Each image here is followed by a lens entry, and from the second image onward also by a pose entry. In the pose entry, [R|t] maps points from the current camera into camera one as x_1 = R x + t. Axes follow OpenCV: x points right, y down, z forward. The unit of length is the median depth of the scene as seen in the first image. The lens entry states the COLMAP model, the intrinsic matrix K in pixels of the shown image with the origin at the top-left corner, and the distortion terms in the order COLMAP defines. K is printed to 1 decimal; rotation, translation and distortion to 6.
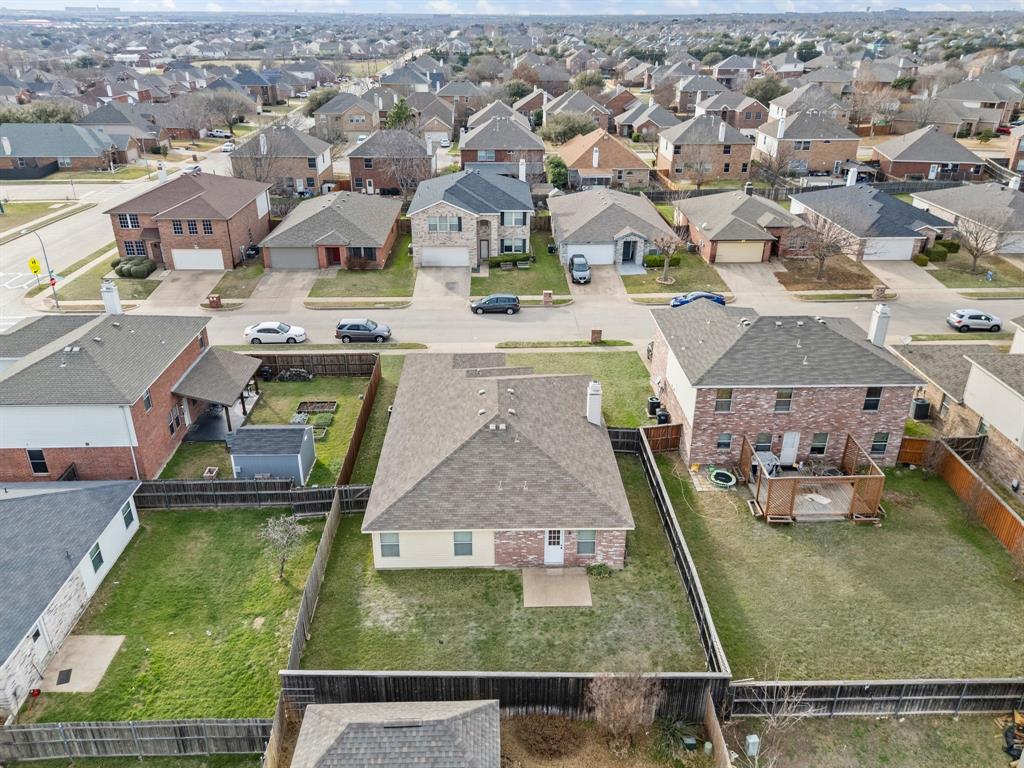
lens RADIAL K [[761.5, 0, 512.0], [0, 761.5, 384.0], [0, 0, 1]] dist [0.103232, -0.118784]
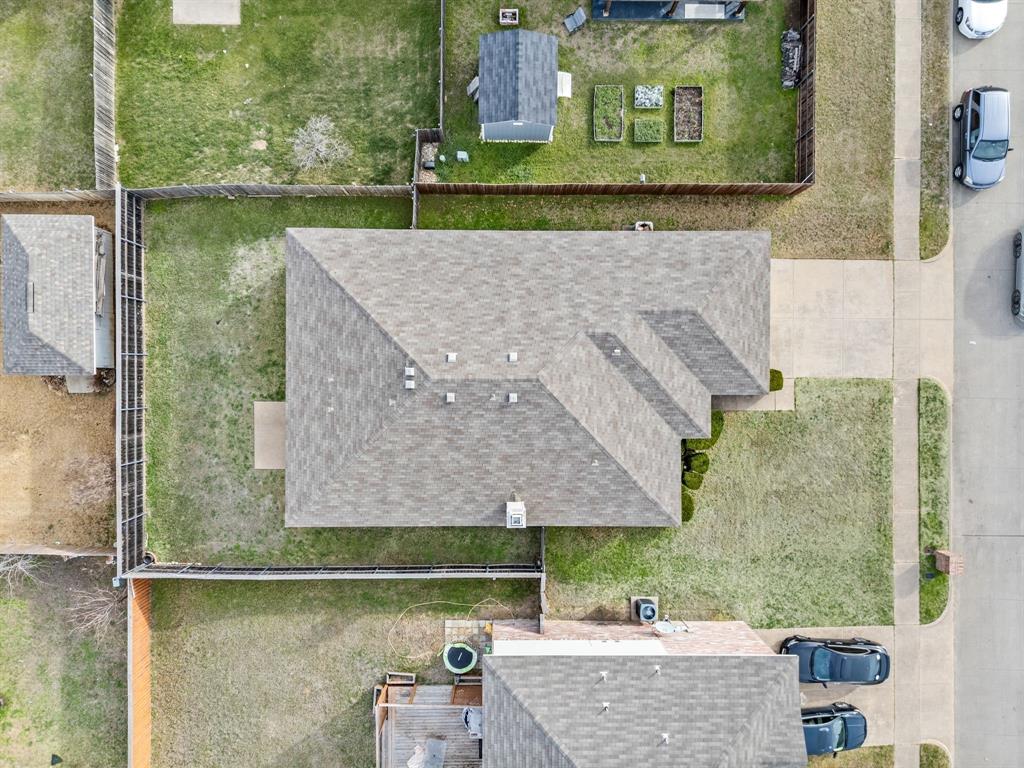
lens RADIAL K [[761.5, 0, 512.0], [0, 761.5, 384.0], [0, 0, 1]] dist [0.103232, -0.118784]
pose [[-0.029286, 0.999569, 0.001836, -0.009669], [-0.443946, -0.014653, 0.895934, -0.385177], [0.895575, 0.025423, 0.444184, 0.423026]]
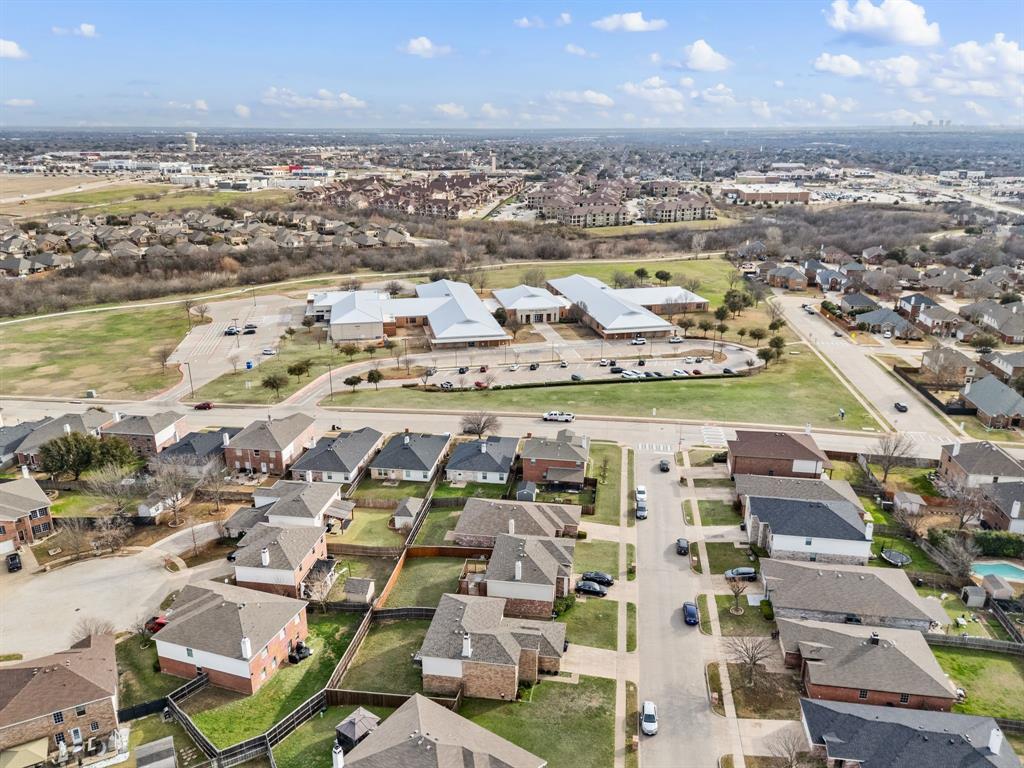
lens RADIAL K [[761.5, 0, 512.0], [0, 761.5, 384.0], [0, 0, 1]] dist [0.103232, -0.118784]
pose [[-0.178109, 0.317500, -0.931381, 1.640031], [-0.424294, 0.829225, 0.363814, -0.920149], [0.887835, 0.459978, -0.012979, 0.491290]]
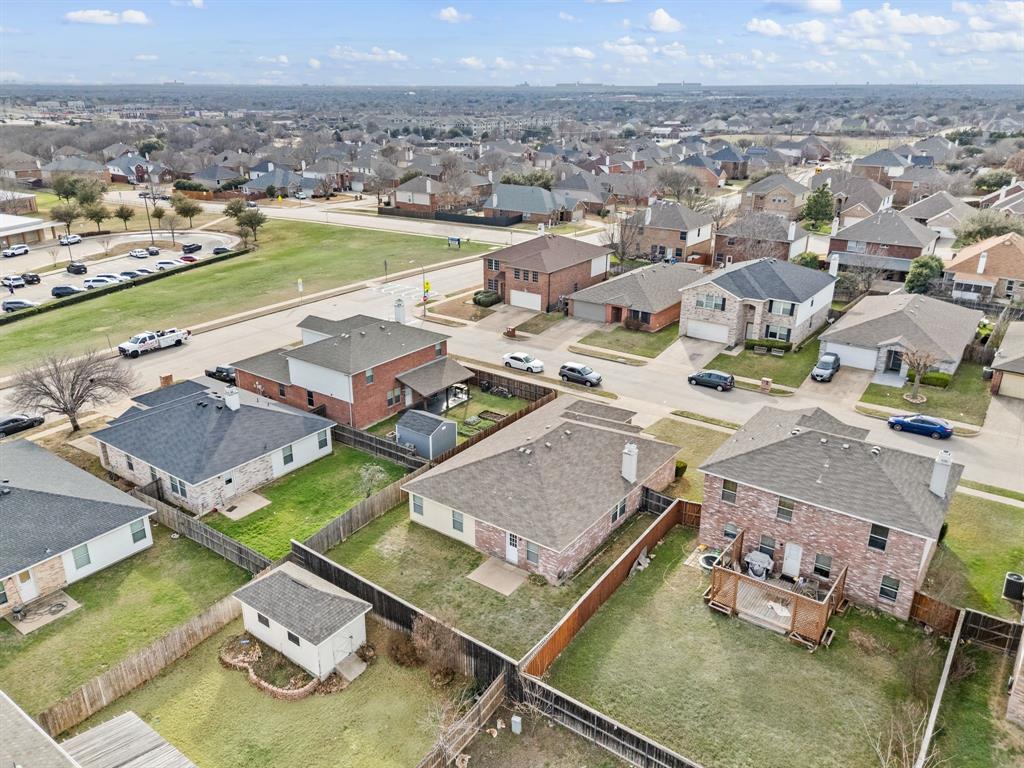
lens RADIAL K [[761.5, 0, 512.0], [0, 761.5, 384.0], [0, 0, 1]] dist [0.103232, -0.118784]
pose [[0.791099, 0.221659, -0.570114, 0.379898], [-0.265137, 0.964186, 0.006965, -0.031519], [0.551240, 0.145649, 0.821536, -0.048668]]
